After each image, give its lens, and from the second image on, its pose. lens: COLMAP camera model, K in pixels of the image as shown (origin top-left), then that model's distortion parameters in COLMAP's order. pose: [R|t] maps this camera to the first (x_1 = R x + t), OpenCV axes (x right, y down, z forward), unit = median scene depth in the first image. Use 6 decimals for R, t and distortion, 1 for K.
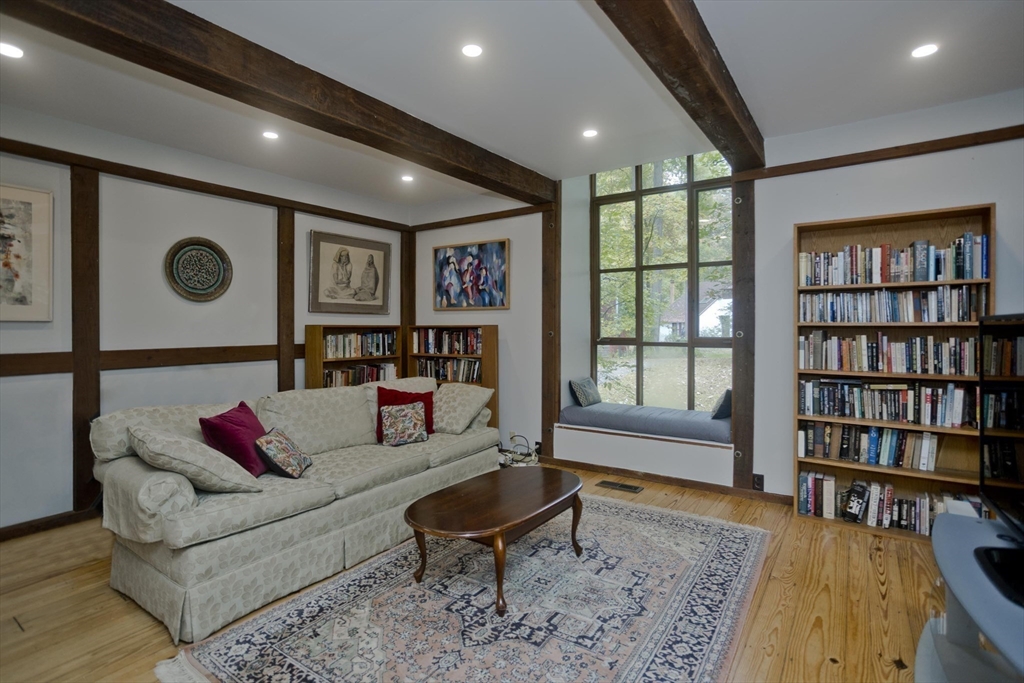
lens RADIAL K [[503.9, 0, 508.2], [0, 503.9, 325.8], [0, 0, 1]] dist [-0.038135, 0.020467]
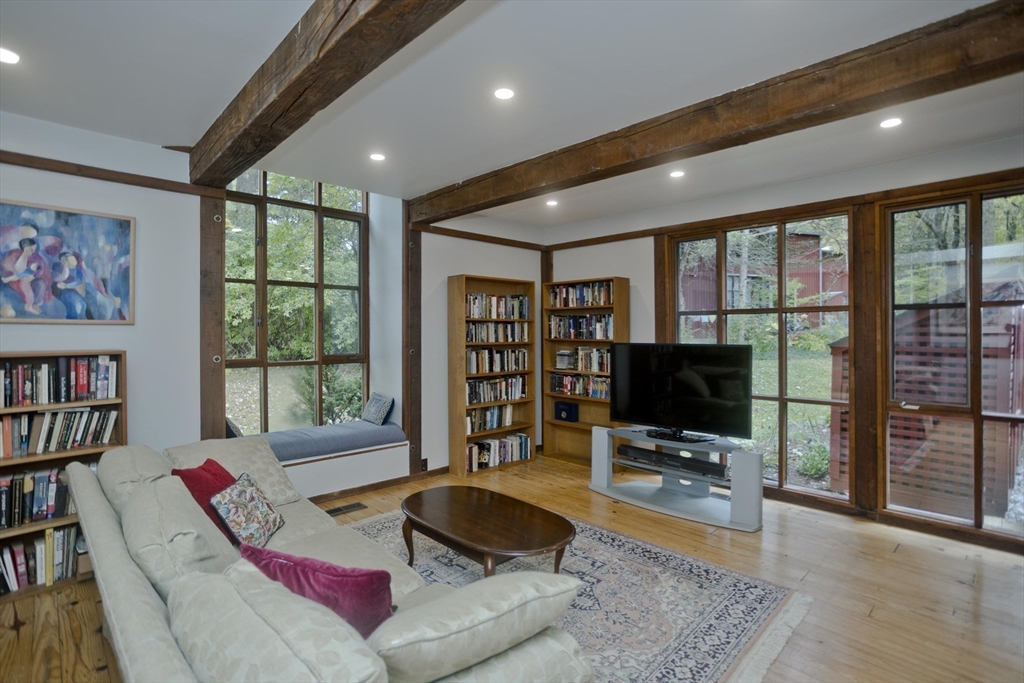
lens RADIAL K [[503.9, 0, 511.4], [0, 503.9, 334.7], [0, 0, 1]] dist [-0.038135, 0.020467]
pose [[0.183135, -0.005117, 0.983075, -0.745524], [-0.002339, 0.999981, 0.005641, -0.033967], [-0.983085, -0.003332, 0.183119, 0.538144]]
